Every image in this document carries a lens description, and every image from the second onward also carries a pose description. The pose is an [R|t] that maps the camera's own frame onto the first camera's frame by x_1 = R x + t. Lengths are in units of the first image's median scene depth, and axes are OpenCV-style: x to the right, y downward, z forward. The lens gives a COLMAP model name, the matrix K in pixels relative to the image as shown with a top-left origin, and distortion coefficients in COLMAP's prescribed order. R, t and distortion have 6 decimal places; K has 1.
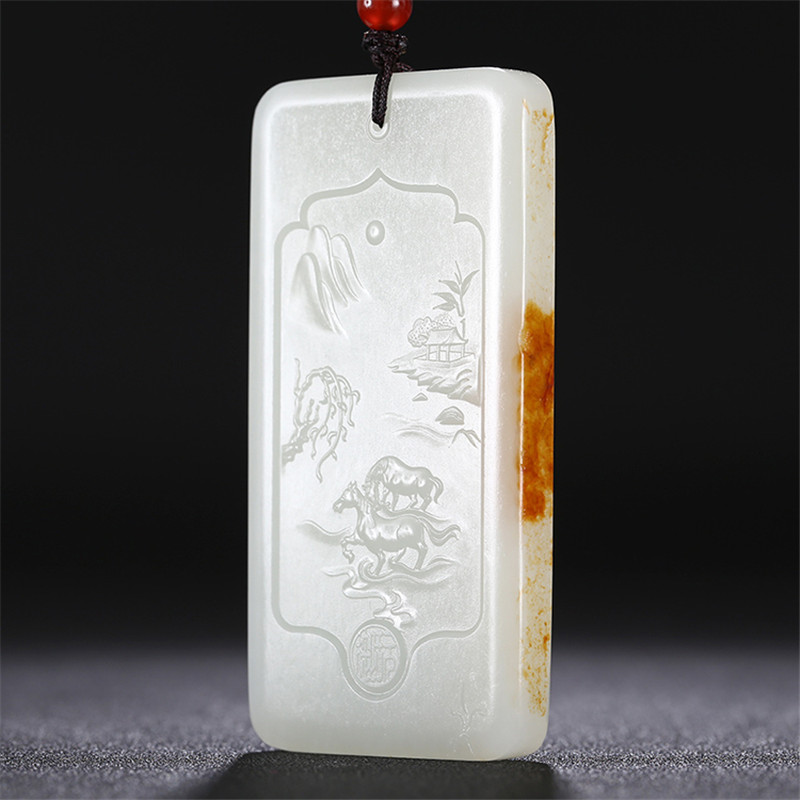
lens RADIAL K [[4137.9, 0, 400.0], [0, 4137.9, 400.0], [0, 0, 1]] dist [-0.092240, -3.285322]
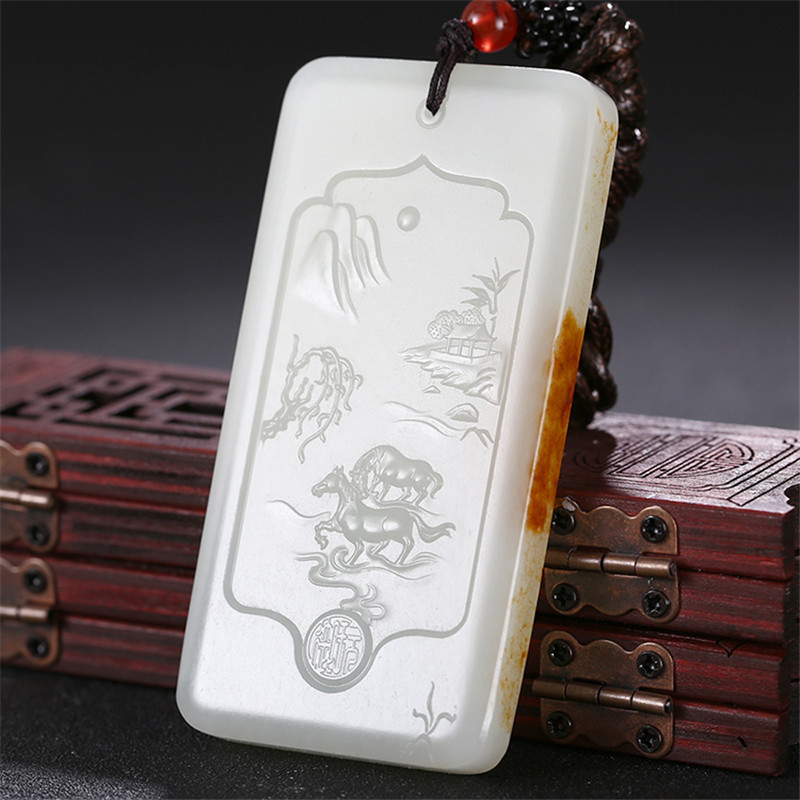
lens RADIAL K [[4137.9, 0, 400.0], [0, 4137.9, 400.0], [0, 0, 1]] dist [-0.092240, -3.285322]
pose [[0.964433, 0.193578, 0.179989, -0.175042], [-0.171797, 0.976551, -0.129745, 0.127801], [-0.200884, 0.094209, 0.975074, 0.058145]]
